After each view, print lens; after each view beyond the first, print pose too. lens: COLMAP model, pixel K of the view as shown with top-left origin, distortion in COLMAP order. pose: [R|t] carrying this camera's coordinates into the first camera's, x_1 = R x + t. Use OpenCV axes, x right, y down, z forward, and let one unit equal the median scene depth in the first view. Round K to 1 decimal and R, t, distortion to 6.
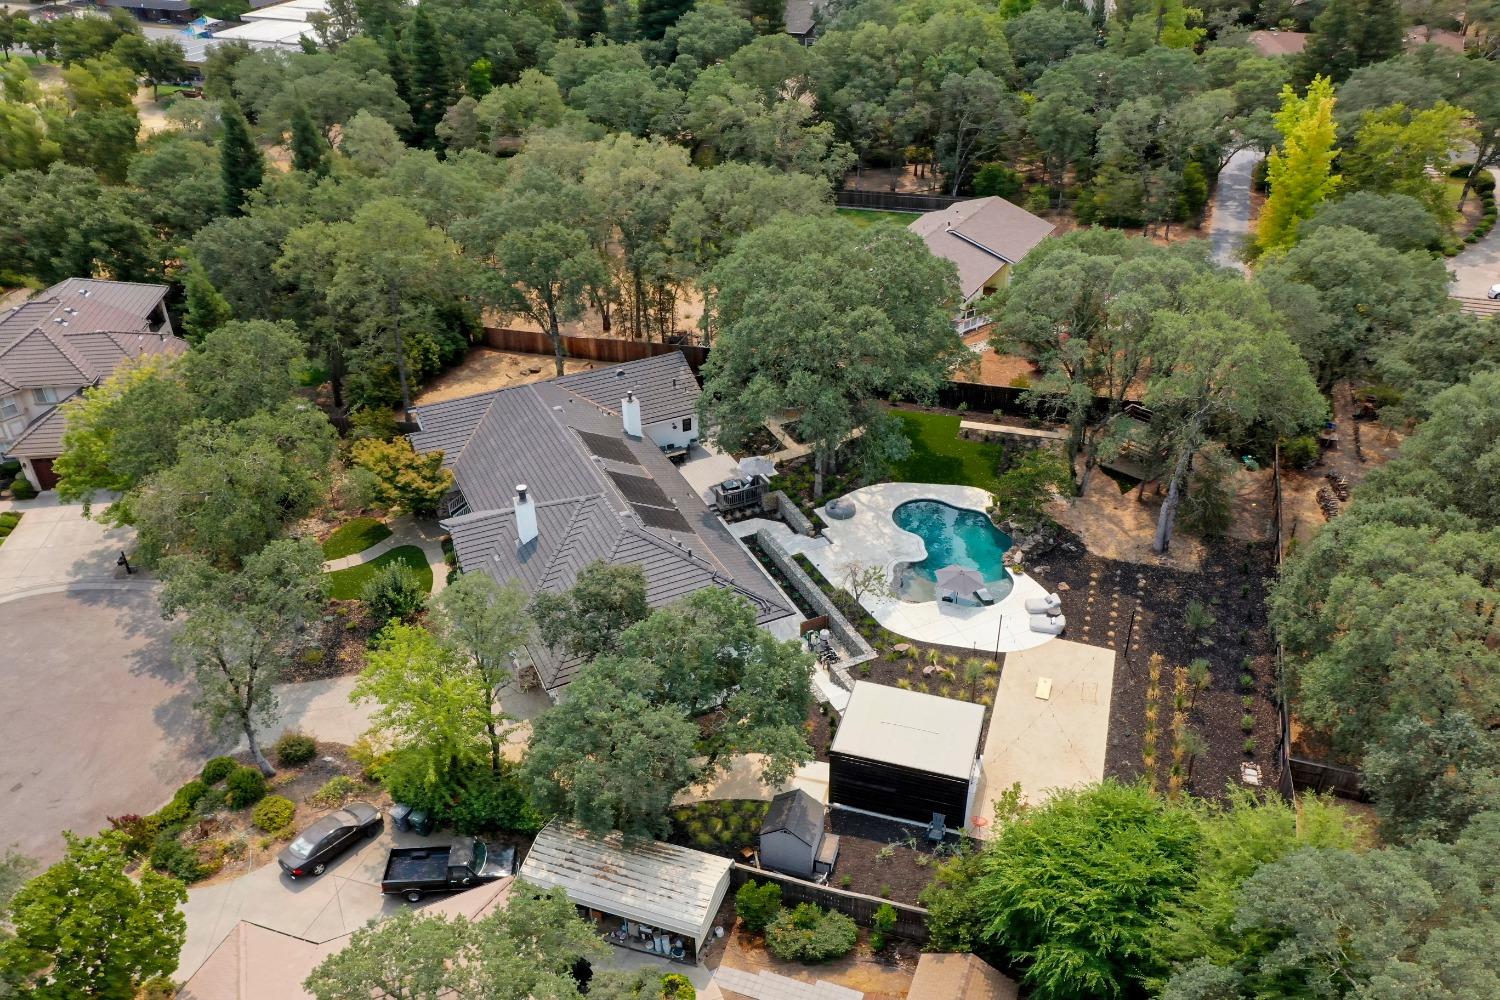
lens RADIAL K [[1214.0, 0, 745.2], [0, 1214.0, 473.1], [0, 0, 1]] dist [0.004639, 0.011946]
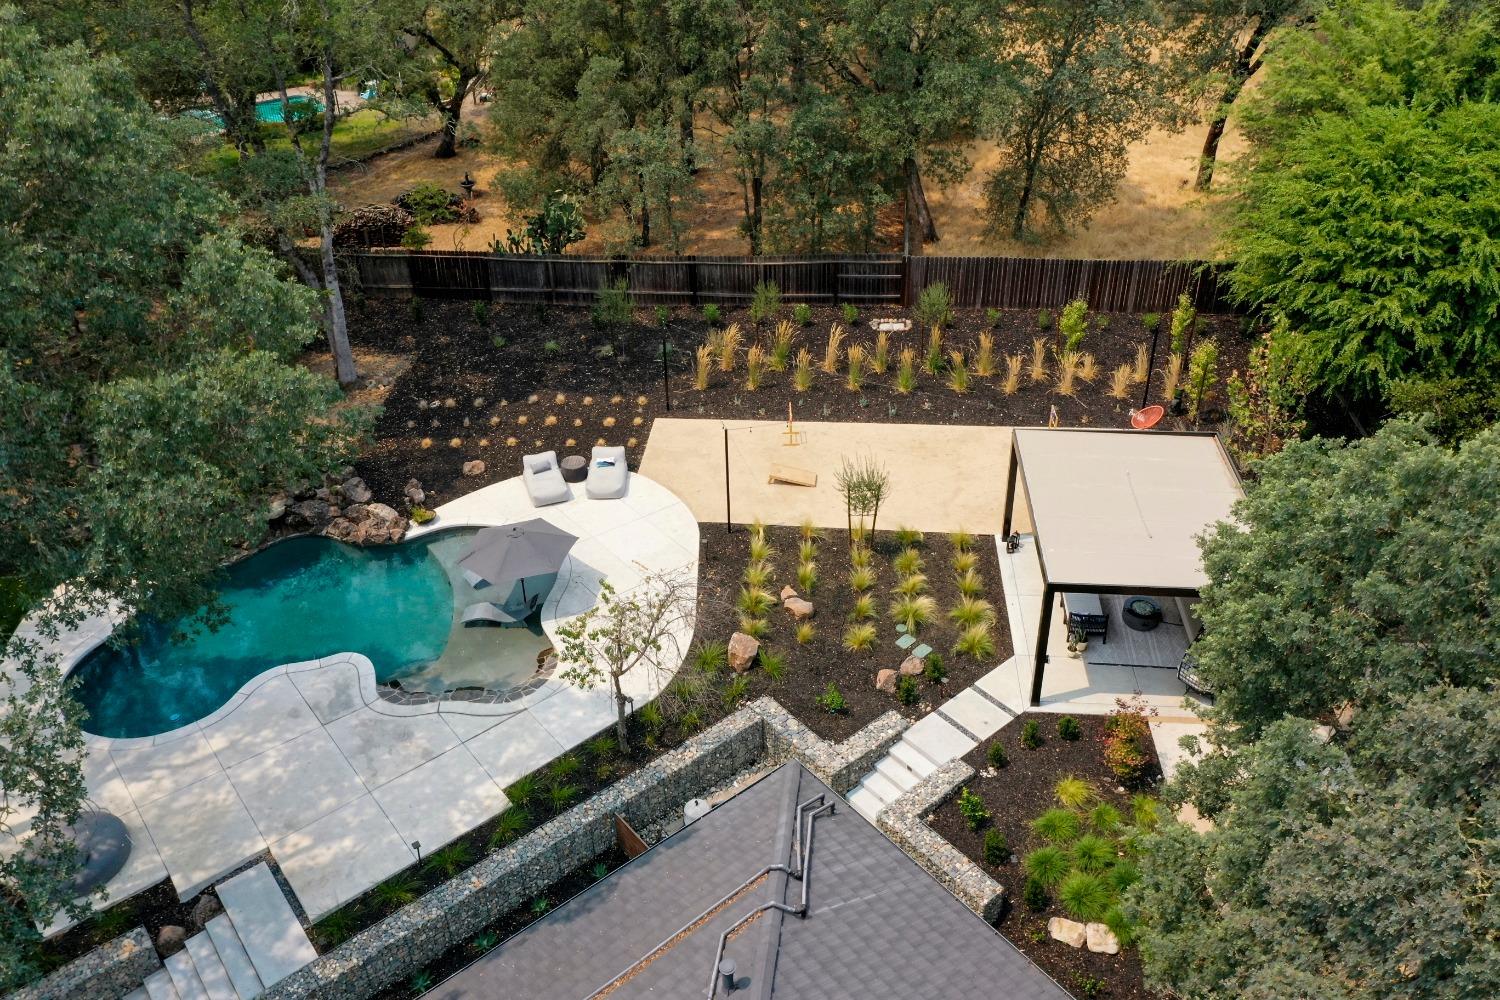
lens RADIAL K [[1214.0, 0, 745.2], [0, 1214.0, 473.1], [0, 0, 1]] dist [0.004639, 0.011946]
pose [[-0.237585, -0.516894, 0.822419, -0.177316], [0.524226, 0.644551, 0.556544, -0.124282], [-0.817766, 0.563360, 0.117834, 0.832863]]
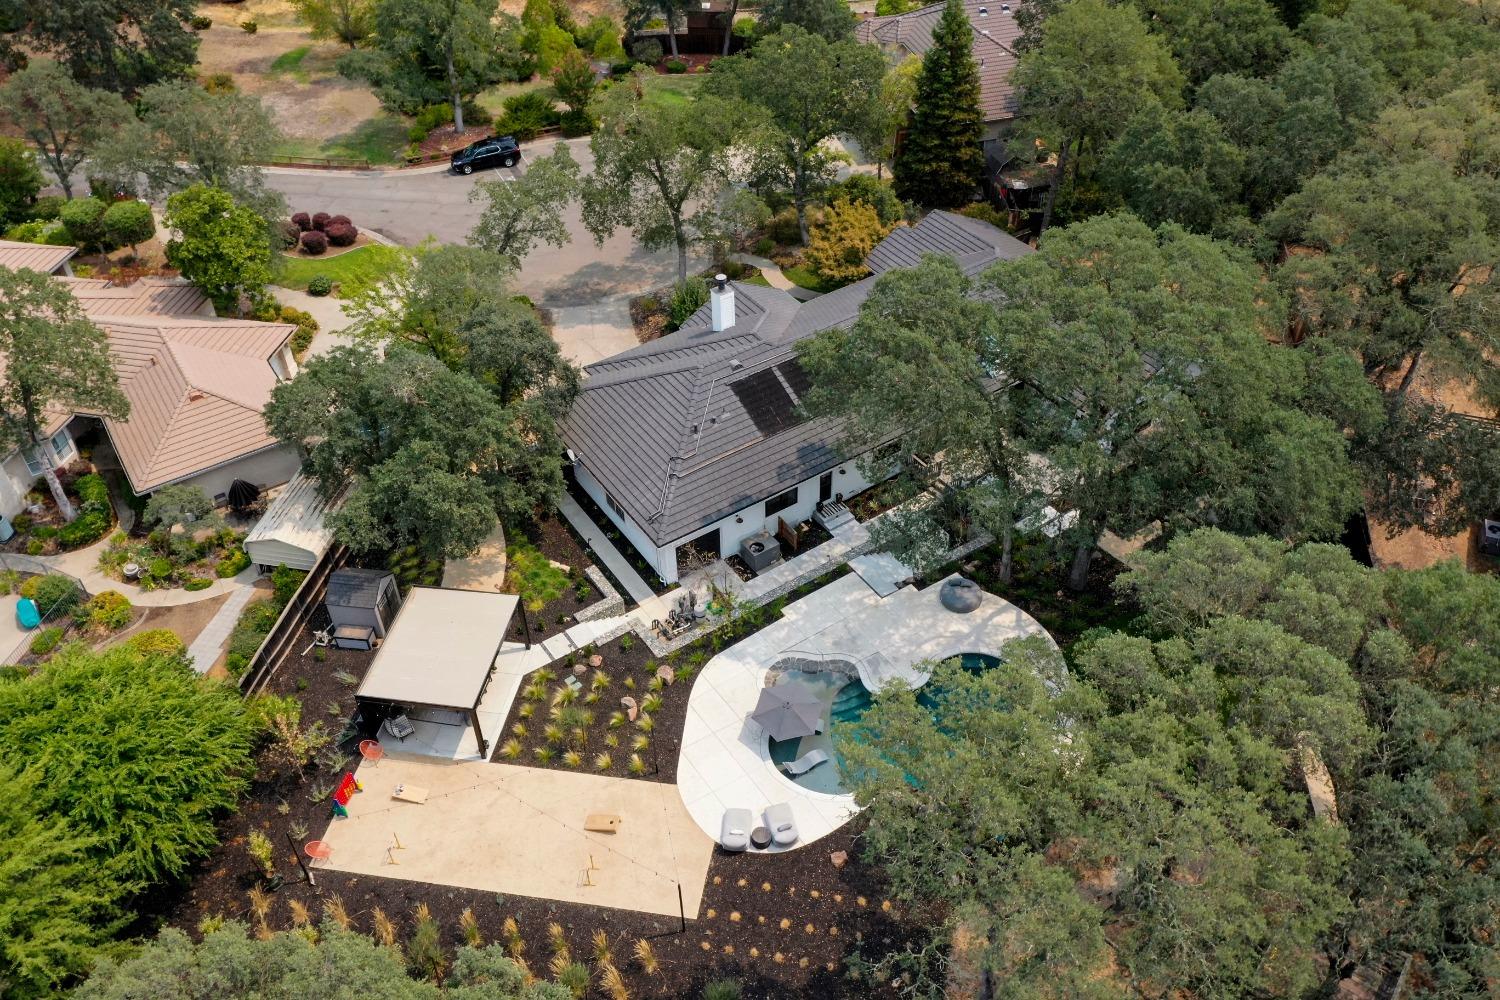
lens RADIAL K [[1201.6, 0, 750.0], [0, 1201.6, 500.0], [0, 0, 1]] dist [0.010182, -0.004356]
pose [[0.148554, 0.651984, -0.743538, 0.599163], [-0.485457, 0.703129, 0.519559, -0.347872], [0.861547, 0.283773, 0.420962, 0.618967]]
